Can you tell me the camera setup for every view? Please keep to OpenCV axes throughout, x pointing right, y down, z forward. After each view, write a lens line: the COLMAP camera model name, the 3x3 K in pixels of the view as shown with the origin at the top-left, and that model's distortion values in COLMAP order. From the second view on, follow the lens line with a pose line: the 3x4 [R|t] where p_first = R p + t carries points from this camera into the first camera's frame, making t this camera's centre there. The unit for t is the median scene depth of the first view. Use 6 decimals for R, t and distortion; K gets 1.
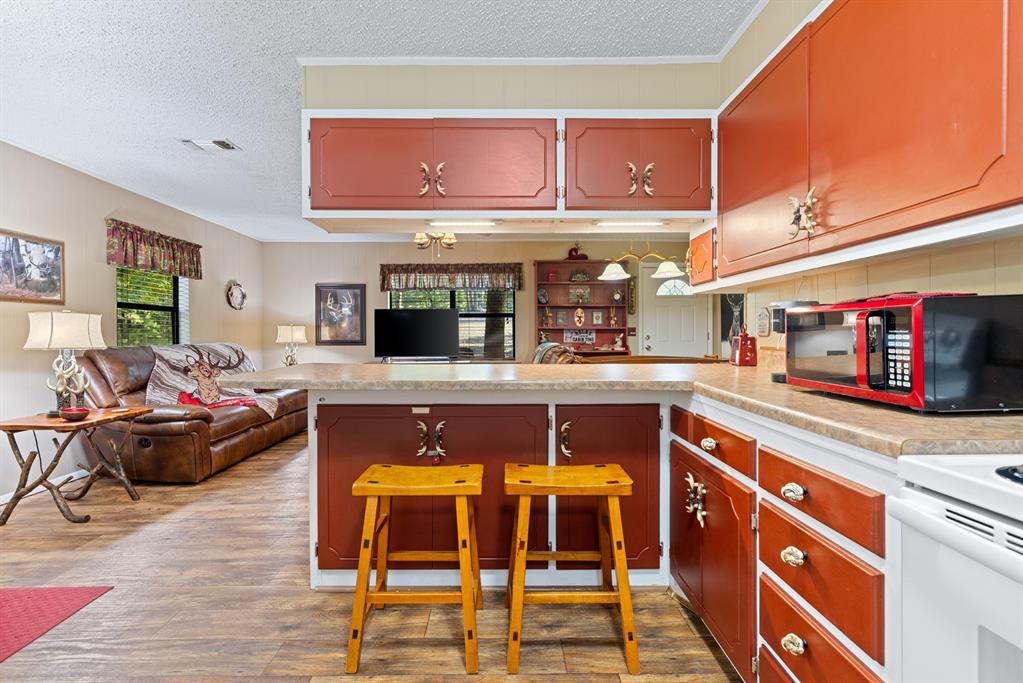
lens RADIAL K [[432.7, 0, 505.5], [0, 432.7, 335.1], [0, 0, 1]] dist [-0.000179, 0.000047]
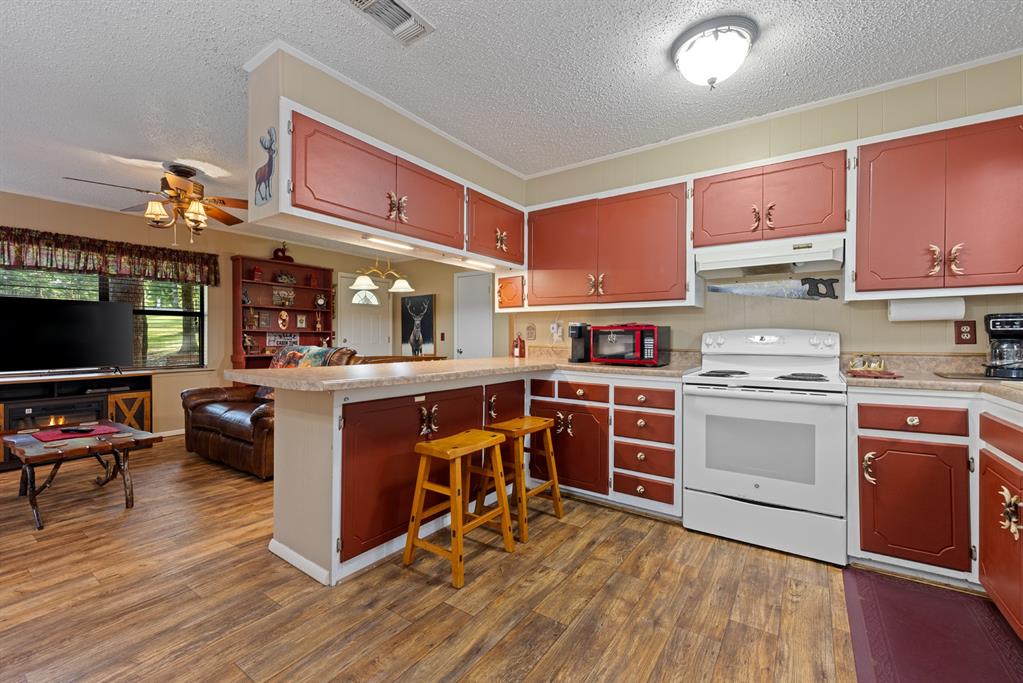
lens RADIAL K [[429.9, 0, 507.9], [0, 429.9, 338.6], [0, 0, 1]] dist [0.001173, 0.000169]
pose [[0.581715, 0.003123, 0.813387, -0.467778], [-0.003552, 0.999993, -0.001299, 0.000439], [-0.813385, -0.002134, 0.581722, 0.031934]]
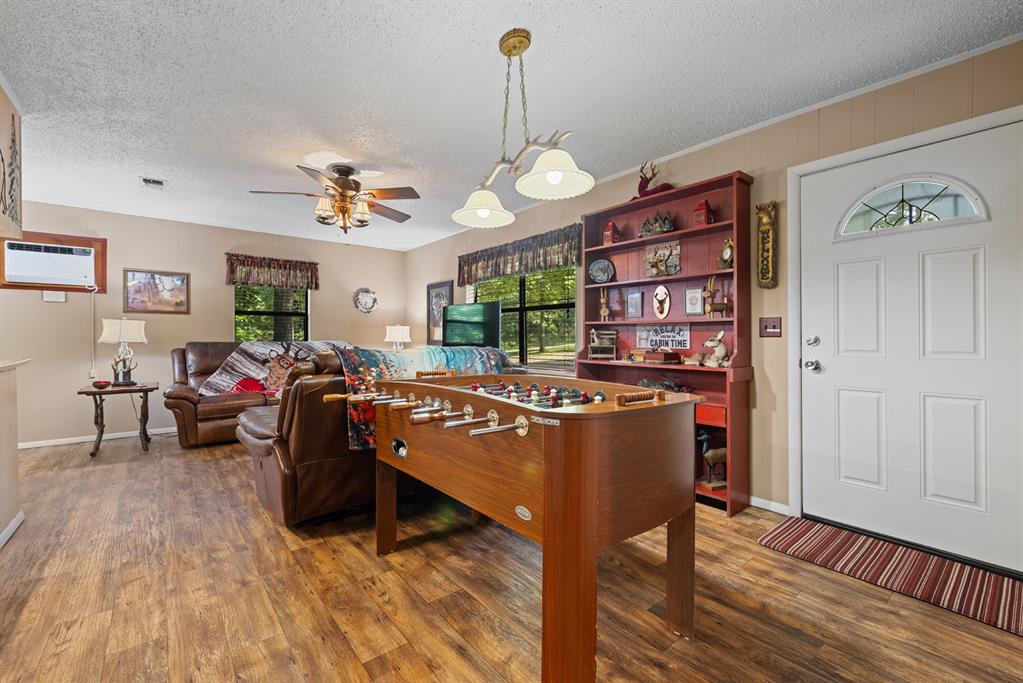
lens RADIAL K [[432.7, 0, 505.5], [0, 432.7, 335.1], [0, 0, 1]] dist [-0.000179, 0.000047]
pose [[0.617254, -0.000063, -0.786764, 0.687966], [-0.002759, 0.999994, -0.002245, 0.003333], [0.786759, 0.003557, 0.617250, 0.737829]]
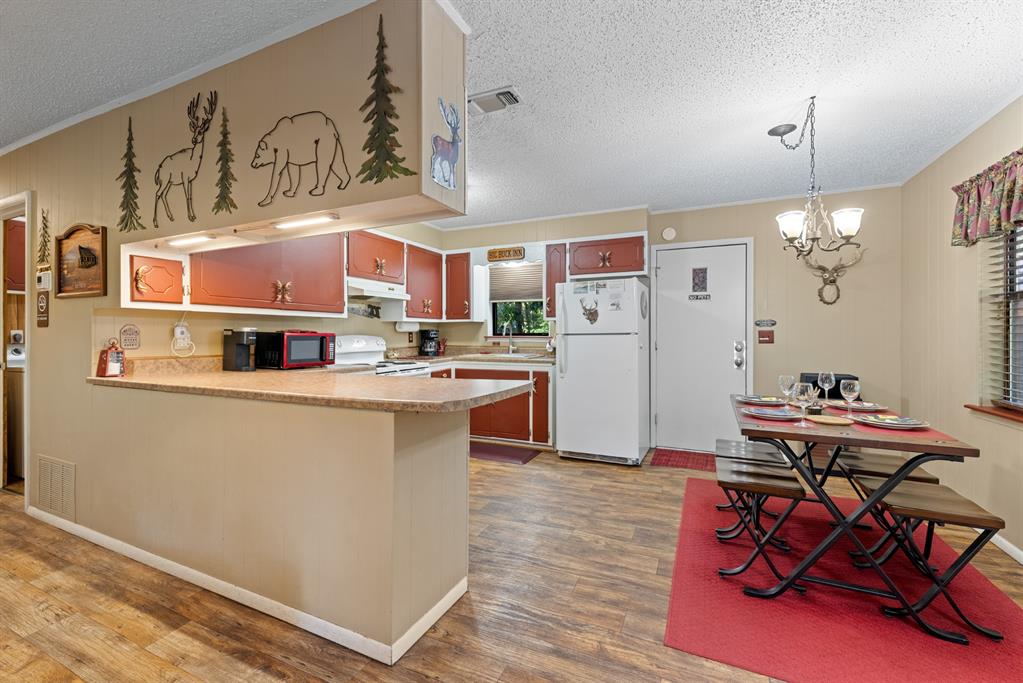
lens RADIAL K [[432.7, 0, 505.5], [0, 432.7, 335.1], [0, 0, 1]] dist [-0.000179, 0.000047]
pose [[-0.902583, 0.002846, 0.430506, -0.450664], [0.004152, 0.999989, 0.002095, -0.017900], [-0.430495, 0.003679, -0.902585, 0.869850]]
